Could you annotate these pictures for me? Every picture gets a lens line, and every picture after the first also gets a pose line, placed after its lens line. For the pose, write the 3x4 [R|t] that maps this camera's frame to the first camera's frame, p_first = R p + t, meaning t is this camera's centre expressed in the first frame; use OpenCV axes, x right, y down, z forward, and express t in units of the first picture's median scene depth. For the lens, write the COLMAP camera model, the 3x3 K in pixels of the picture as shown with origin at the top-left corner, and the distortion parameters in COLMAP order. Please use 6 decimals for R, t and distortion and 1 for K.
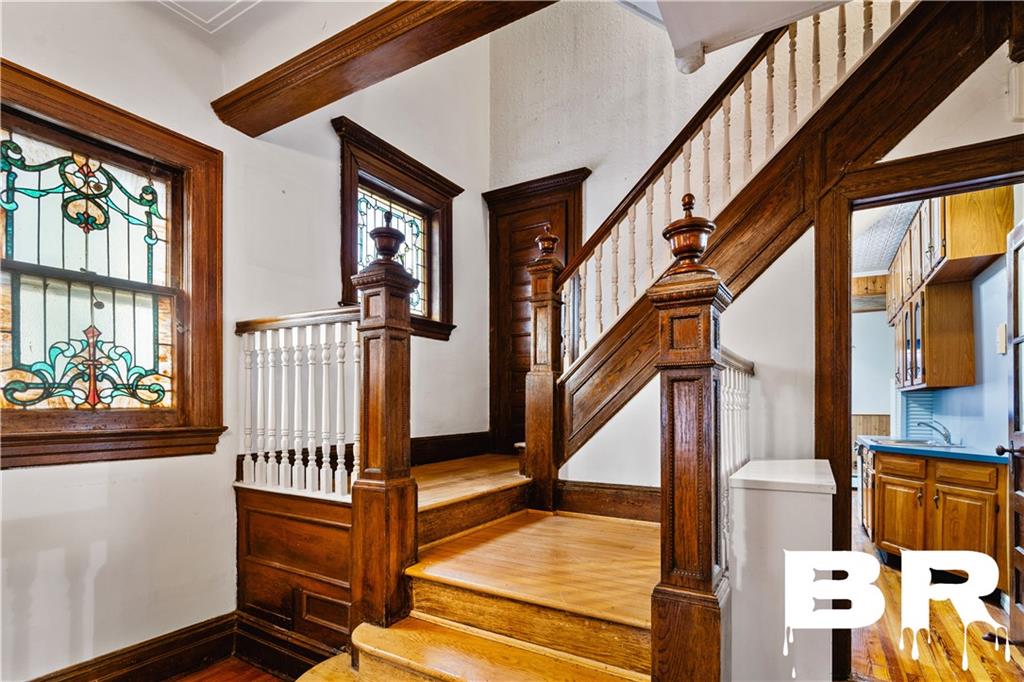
lens RADIAL K [[506.8, 0, 530.2], [0, 506.8, 396.4], [0, 0, 1]] dist [-0.011626, -0.000321]
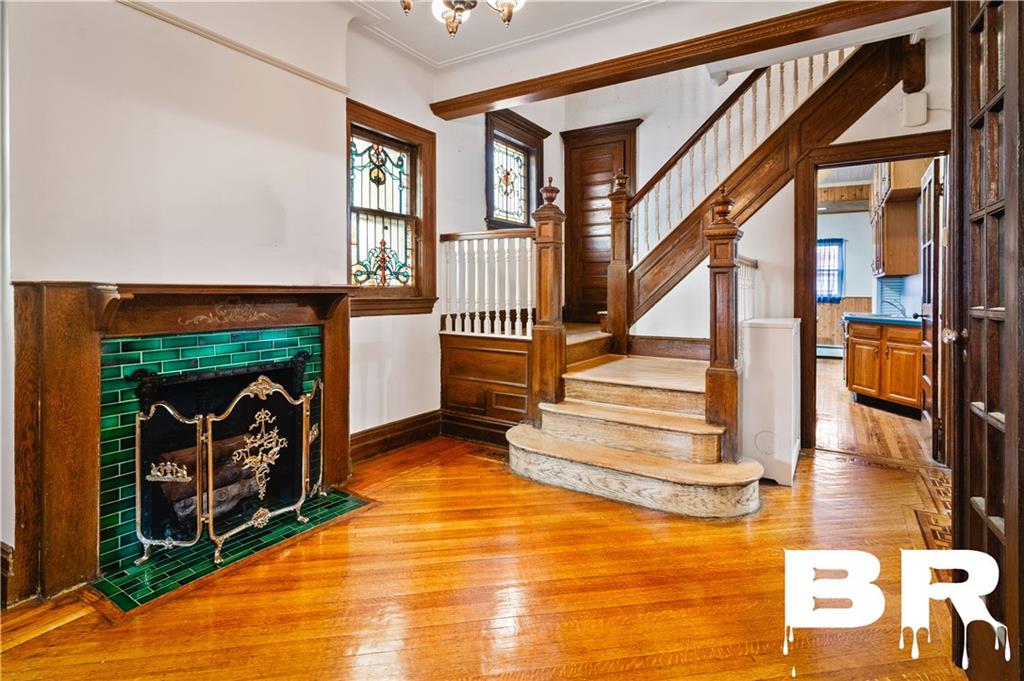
lens RADIAL K [[506.8, 0, 523.1], [0, 506.8, 276.6], [0, 0, 1]] dist [-0.011626, -0.000321]
pose [[0.999362, 0.004926, -0.035366, -0.275570], [-0.005248, 0.999945, -0.009036, 0.004695], [0.035320, 0.009216, 0.999334, -0.705647]]
